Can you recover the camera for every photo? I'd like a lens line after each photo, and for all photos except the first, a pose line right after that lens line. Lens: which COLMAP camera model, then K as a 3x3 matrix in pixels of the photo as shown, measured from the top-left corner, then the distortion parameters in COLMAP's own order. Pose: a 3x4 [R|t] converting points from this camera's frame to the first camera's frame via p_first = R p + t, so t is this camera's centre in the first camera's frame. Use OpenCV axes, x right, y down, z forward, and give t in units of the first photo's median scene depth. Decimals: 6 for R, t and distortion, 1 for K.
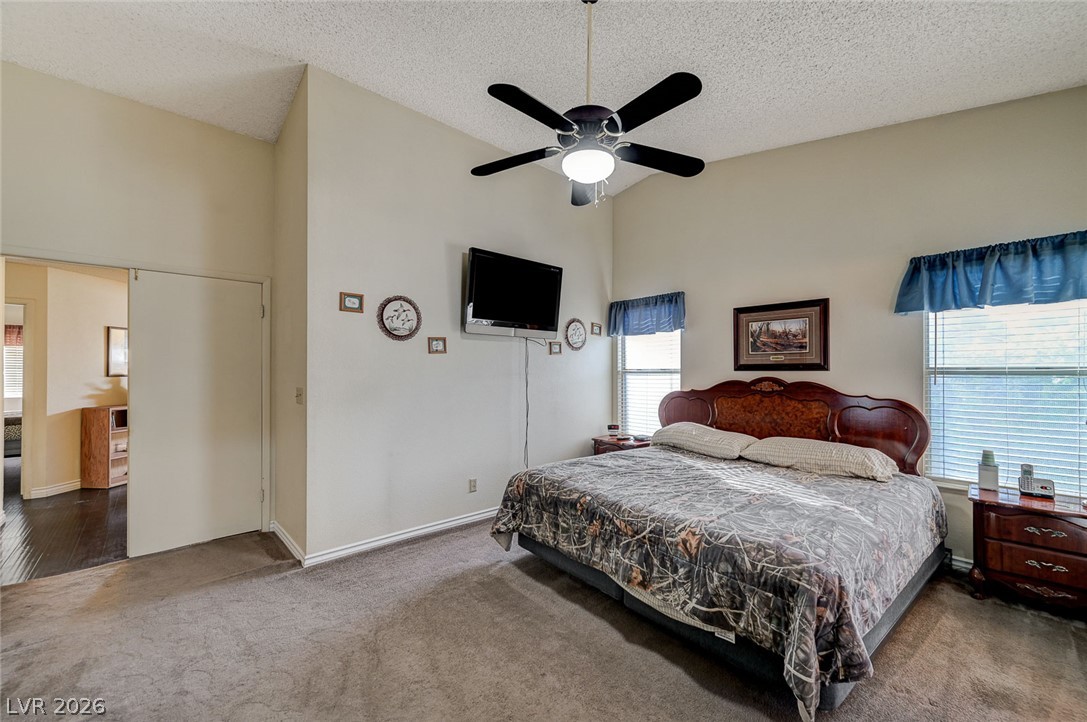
lens RADIAL K [[428.0, 0, 546.5], [0, 428.0, 372.3], [0, 0, 1]] dist [0.000672, 0.000056]
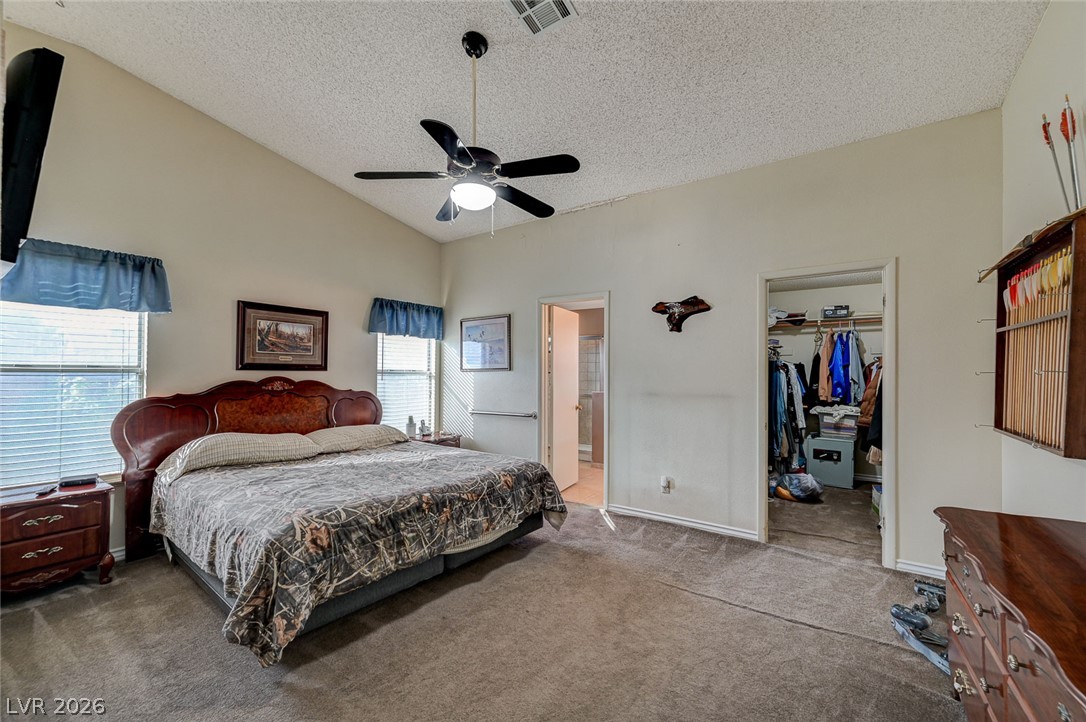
lens RADIAL K [[427.6, 0, 546.0], [0, 427.6, 372.3], [0, 0, 1]] dist [0.000672, 0.000056]
pose [[-0.219069, 0.000570, 0.975709, -0.771722], [-0.004479, 0.999989, -0.001590, -0.000465], [-0.975699, -0.004718, -0.219064, 0.753622]]
